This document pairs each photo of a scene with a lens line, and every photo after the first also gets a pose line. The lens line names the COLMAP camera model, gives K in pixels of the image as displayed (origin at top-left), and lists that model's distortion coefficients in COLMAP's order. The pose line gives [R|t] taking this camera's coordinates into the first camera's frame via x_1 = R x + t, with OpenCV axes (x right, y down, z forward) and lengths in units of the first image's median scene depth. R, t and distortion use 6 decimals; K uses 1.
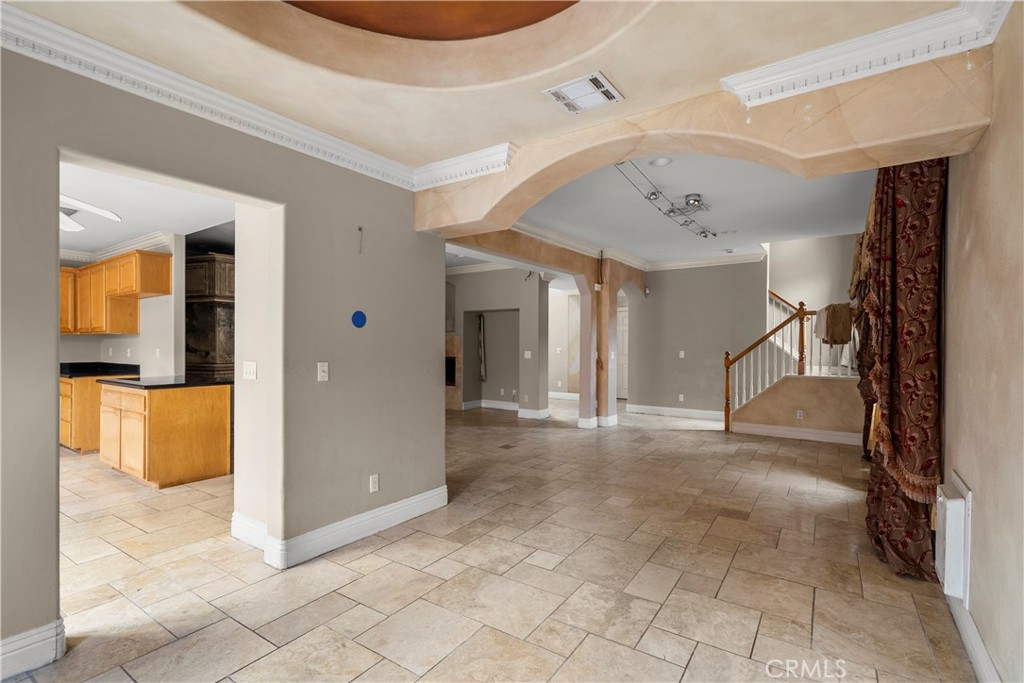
lens RADIAL K [[476.6, 0, 508.2], [0, 476.6, 344.0], [0, 0, 1]] dist [-0.000524, -0.000226]
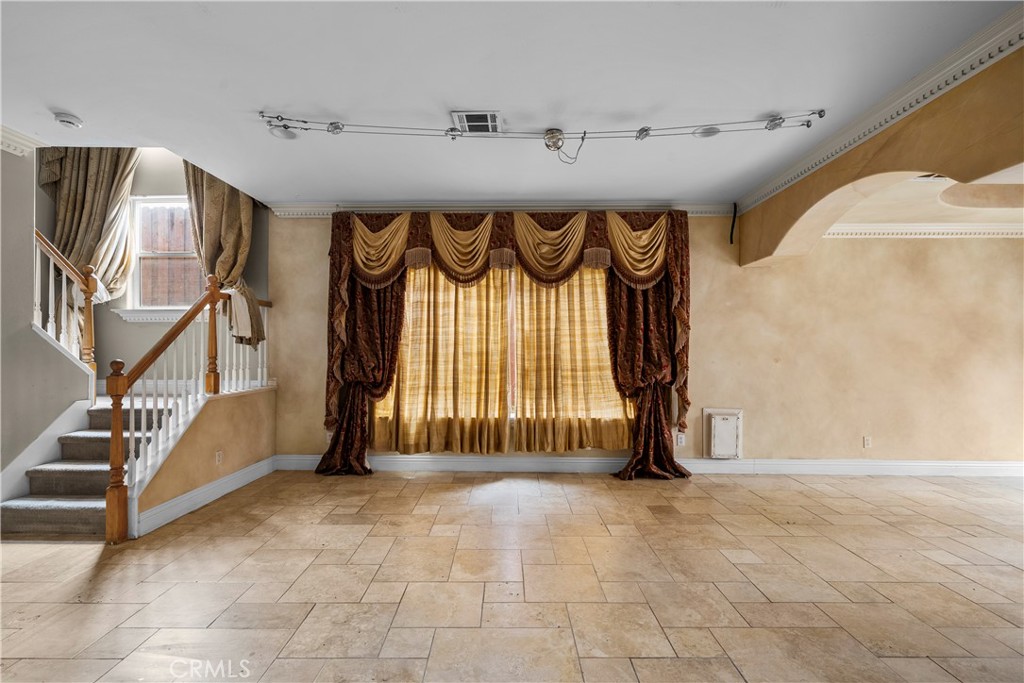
lens RADIAL K [[476.6, 0, 506.0], [0, 476.6, 346.0], [0, 0, 1]] dist [-0.000524, -0.000226]
pose [[-0.558243, -0.005587, 0.829659, -0.179932], [-0.004147, 0.999984, 0.003944, -0.002427], [-0.829667, -0.001239, -0.558257, 1.715670]]
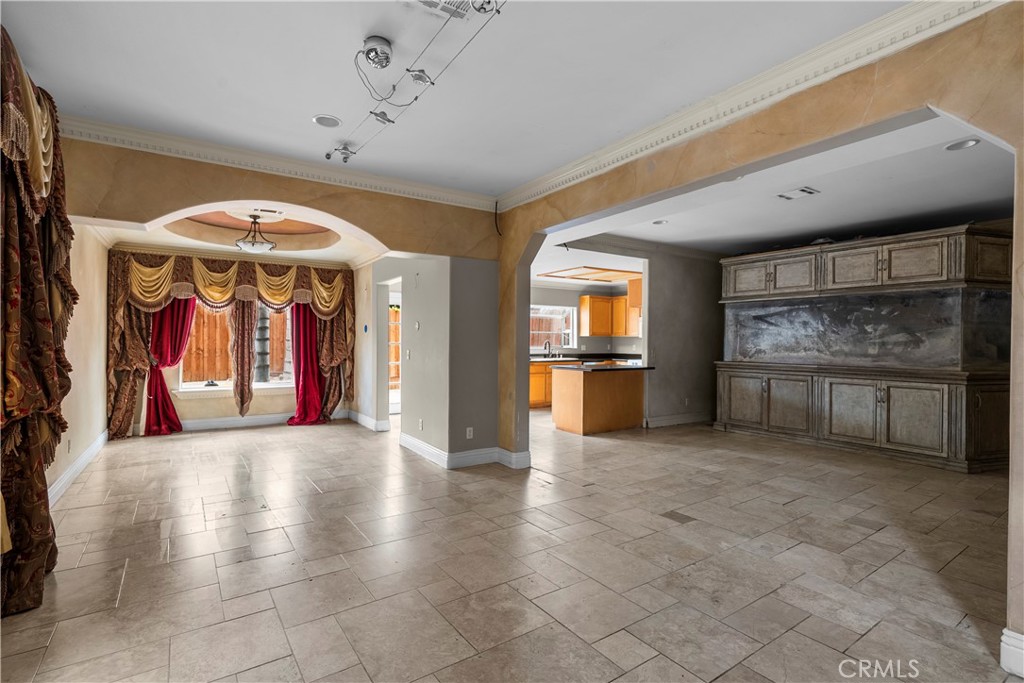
lens RADIAL K [[476.6, 0, 513.9], [0, 476.6, 343.3], [0, 0, 1]] dist [-0.000524, -0.000226]
pose [[-0.360424, -0.000102, -0.932788, 0.946664], [-0.011333, 0.999927, 0.004270, 0.002164], [0.932720, 0.012110, -0.360399, 1.564255]]
